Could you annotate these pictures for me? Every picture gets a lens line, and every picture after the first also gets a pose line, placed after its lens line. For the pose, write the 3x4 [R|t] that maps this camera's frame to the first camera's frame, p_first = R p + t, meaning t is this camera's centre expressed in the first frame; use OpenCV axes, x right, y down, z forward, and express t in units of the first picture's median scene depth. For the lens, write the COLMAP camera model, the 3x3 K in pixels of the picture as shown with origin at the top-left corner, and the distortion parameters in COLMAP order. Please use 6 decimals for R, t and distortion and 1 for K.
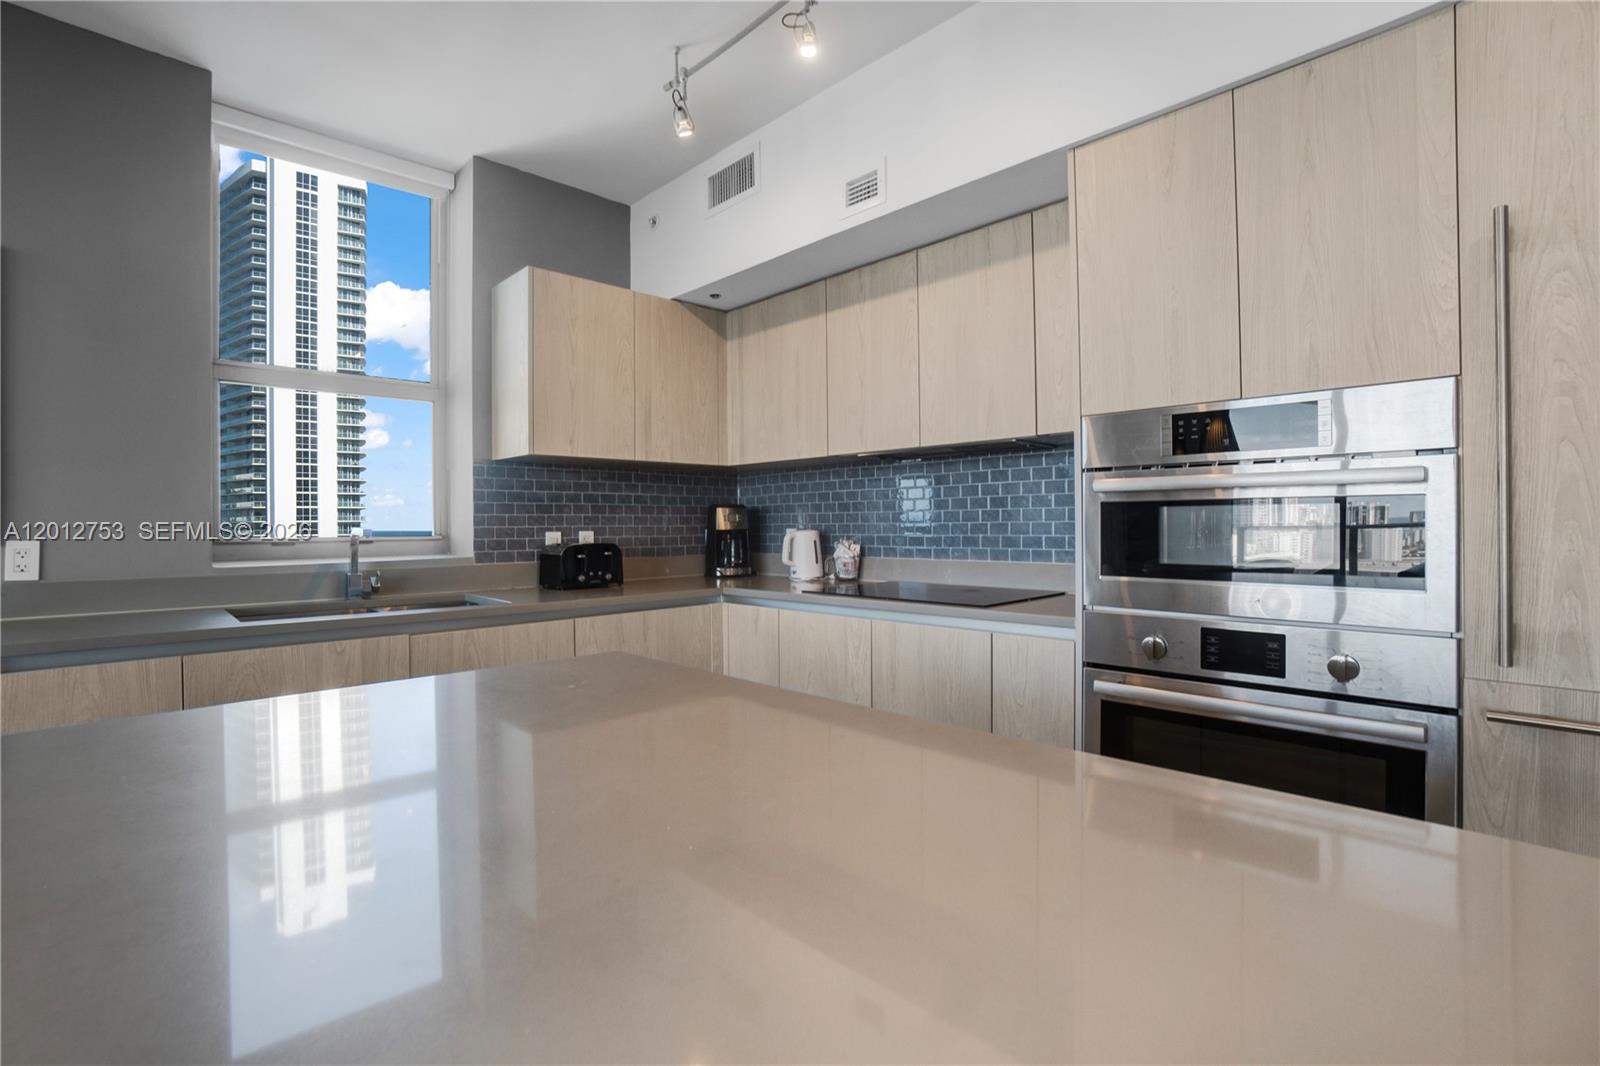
lens RADIAL K [[728.6, 0, 785.3], [0, 728.6, 528.8], [0, 0, 1]] dist [-0.066029, 0.024031]
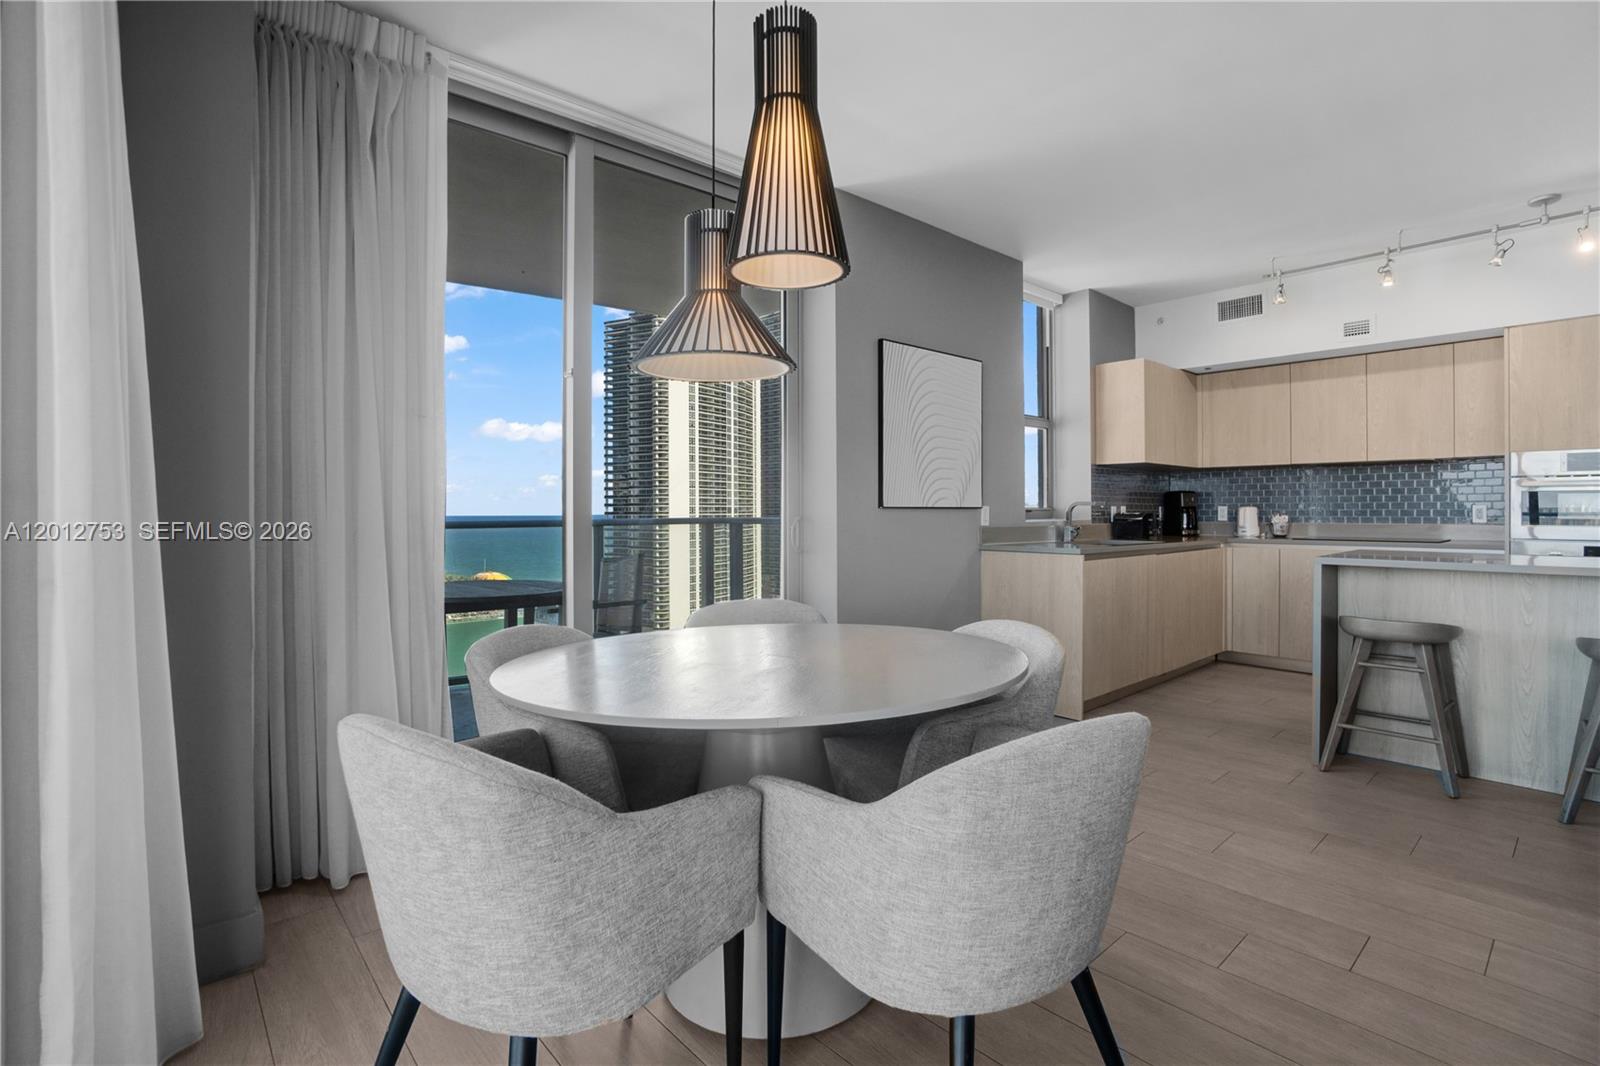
lens RADIAL K [[750.9, 0, 784.4], [0, 750.9, 512.5], [0, 0, 1]] dist [-0.068558, 0.028167]
pose [[0.998687, 0.006960, -0.050744, -1.073560], [-0.007160, 0.999967, -0.003775, 0.032801], [0.050716, 0.004134, 0.998705, -0.829567]]
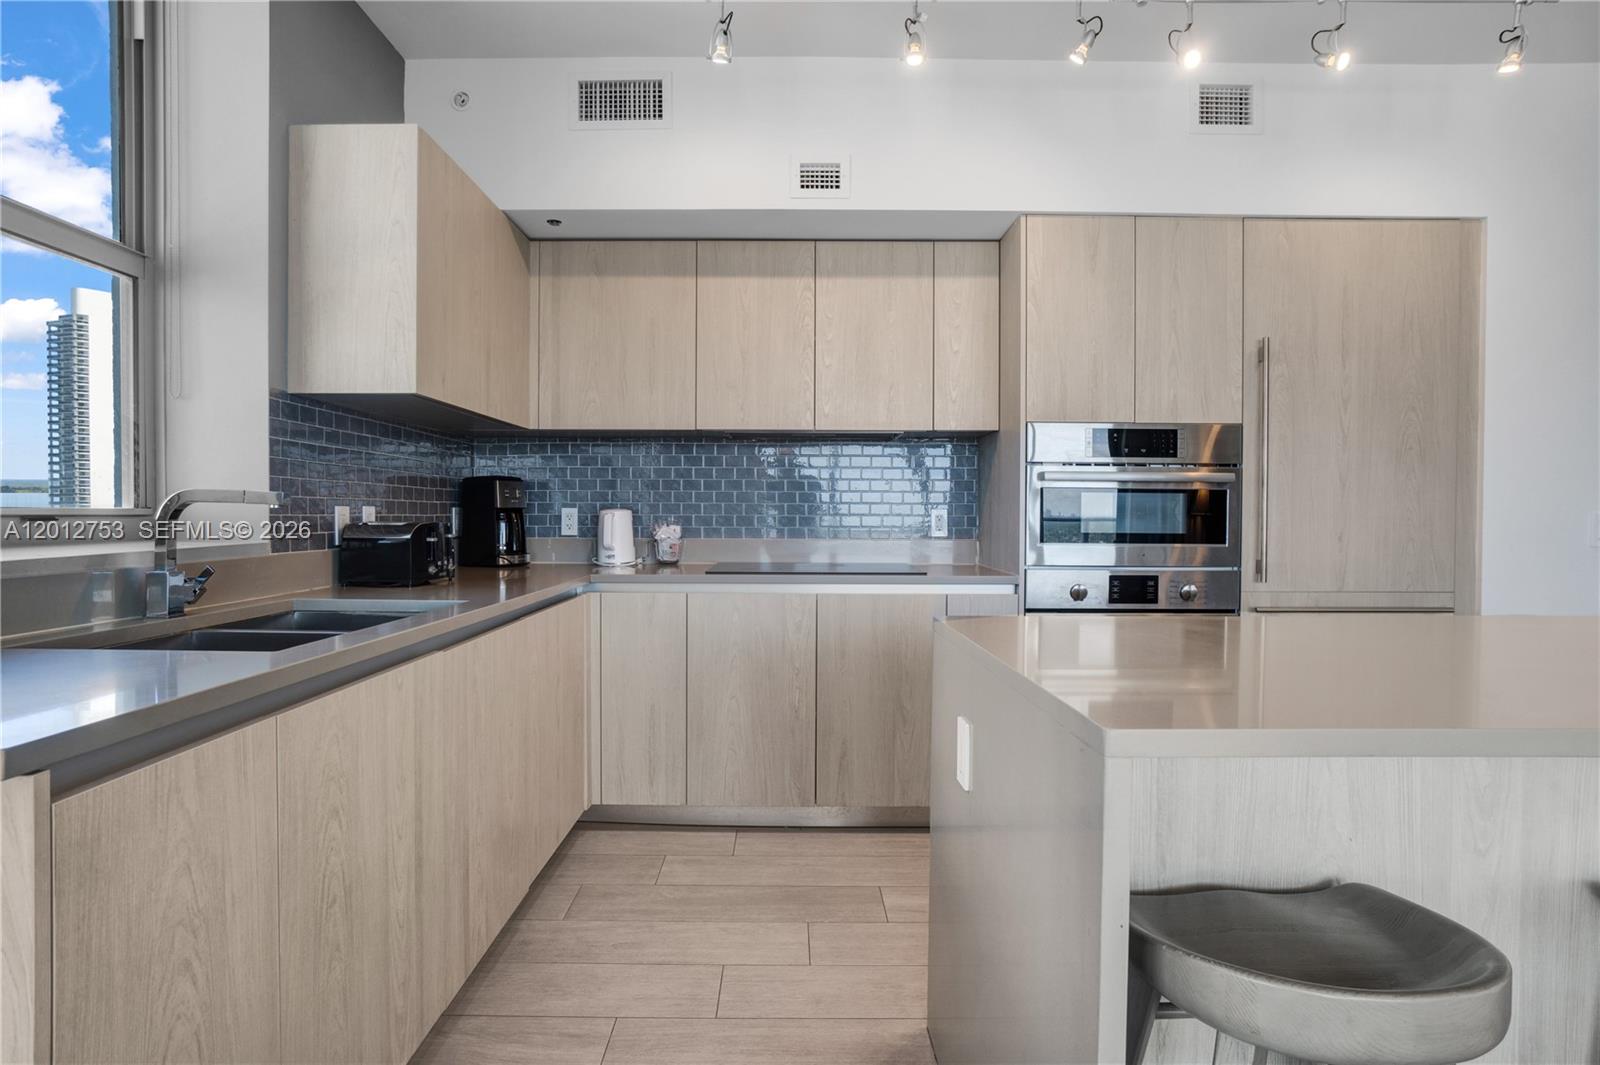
lens RADIAL K [[828.4, 0, 785.1], [0, 828.4, 527.0], [0, 0, 1]] dist [-0.036580, 0.000799]
pose [[0.695302, -0.001278, 0.718716, -0.627776], [-0.005399, 0.999961, 0.007001, 0.017311], [-0.718697, -0.008748, 0.695268, 0.171077]]
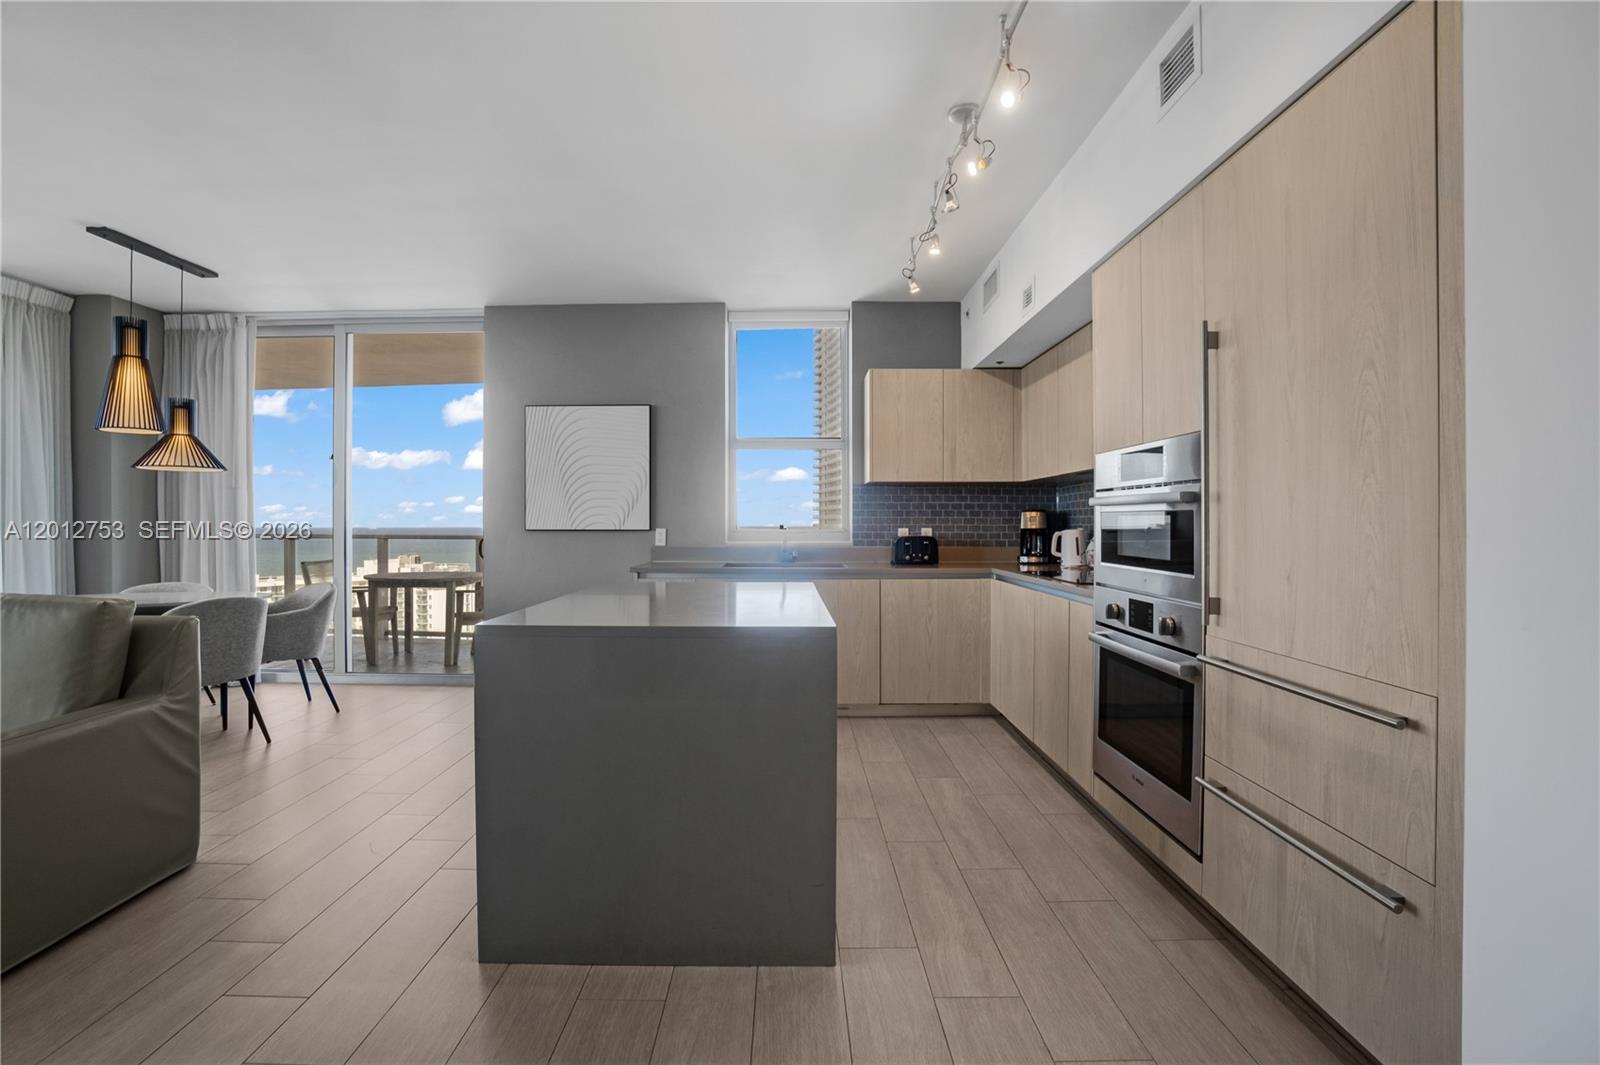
lens RADIAL K [[728.6, 0, 785.3], [0, 728.6, 528.3], [0, 0, 1]] dist [-0.066029, 0.024031]
pose [[0.716735, 0.013672, -0.697211, 0.631262], [-0.010669, 0.999906, 0.008640, -0.006631], [0.697264, 0.001246, 0.716814, -0.321022]]
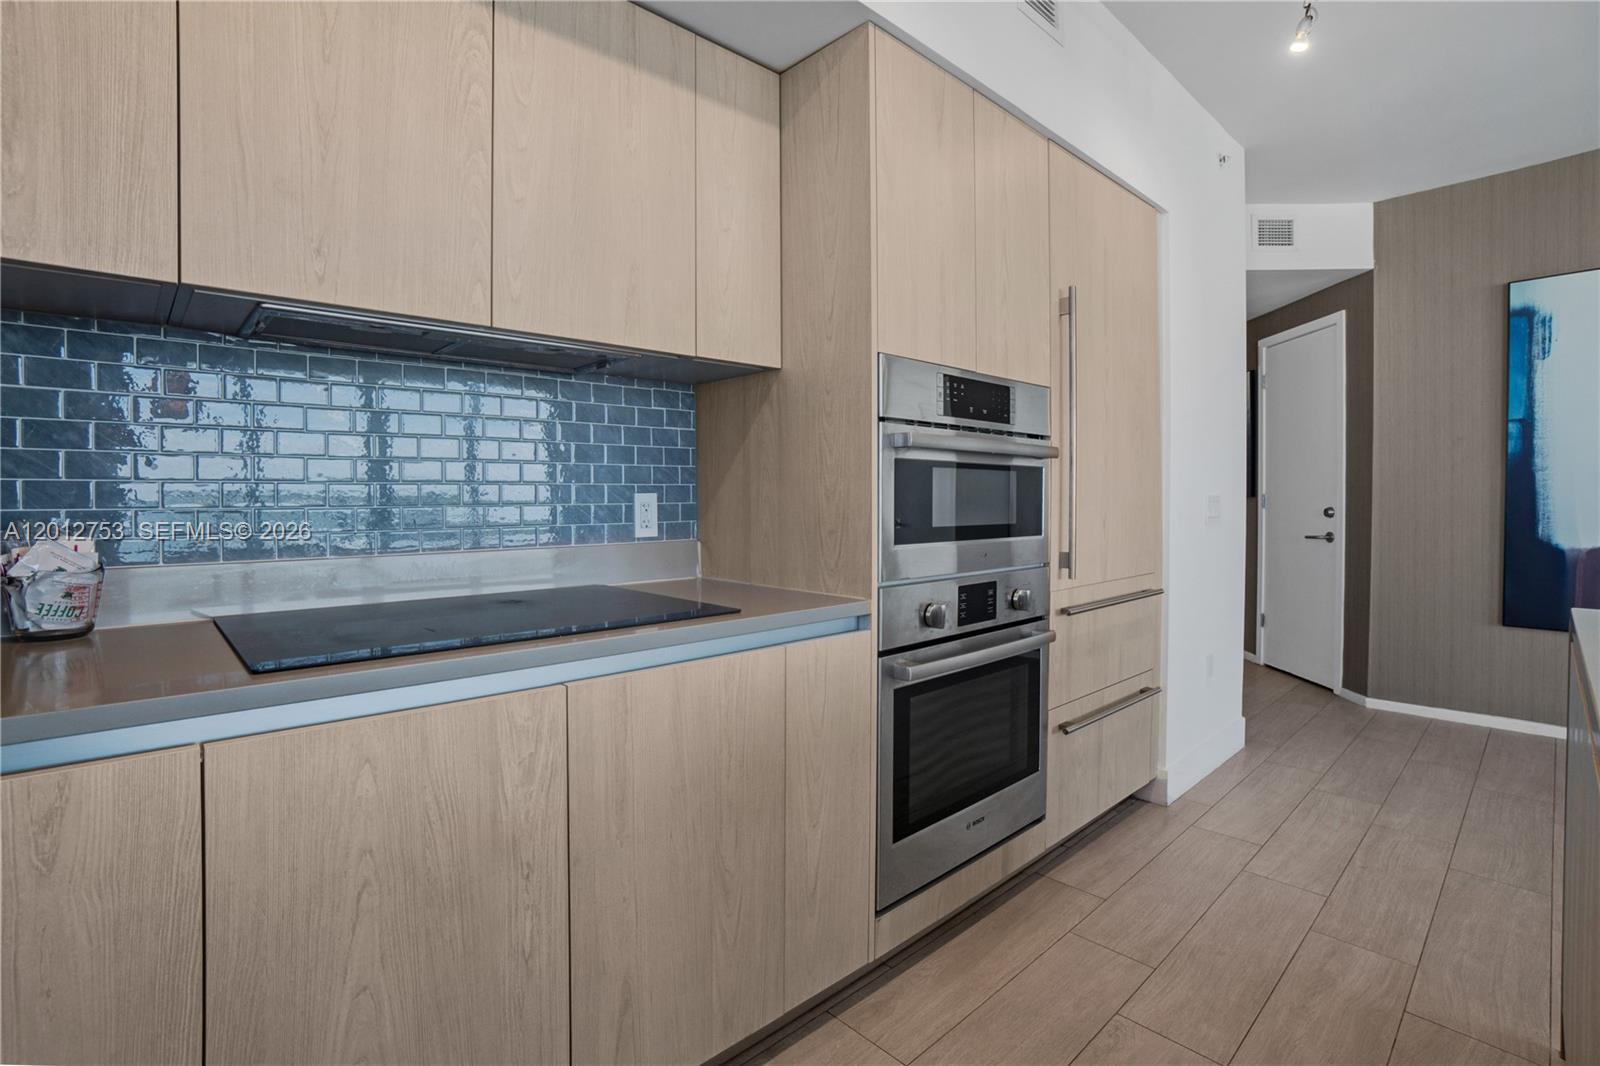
lens RADIAL K [[750.9, 0, 784.4], [0, 750.9, 512.5], [0, 0, 1]] dist [-0.068558, 0.028167]
pose [[0.022161, -0.013201, 0.999667, -0.284468], [0.008568, 0.999879, 0.013013, 0.008670], [-0.999718, 0.008277, 0.022271, 0.697393]]
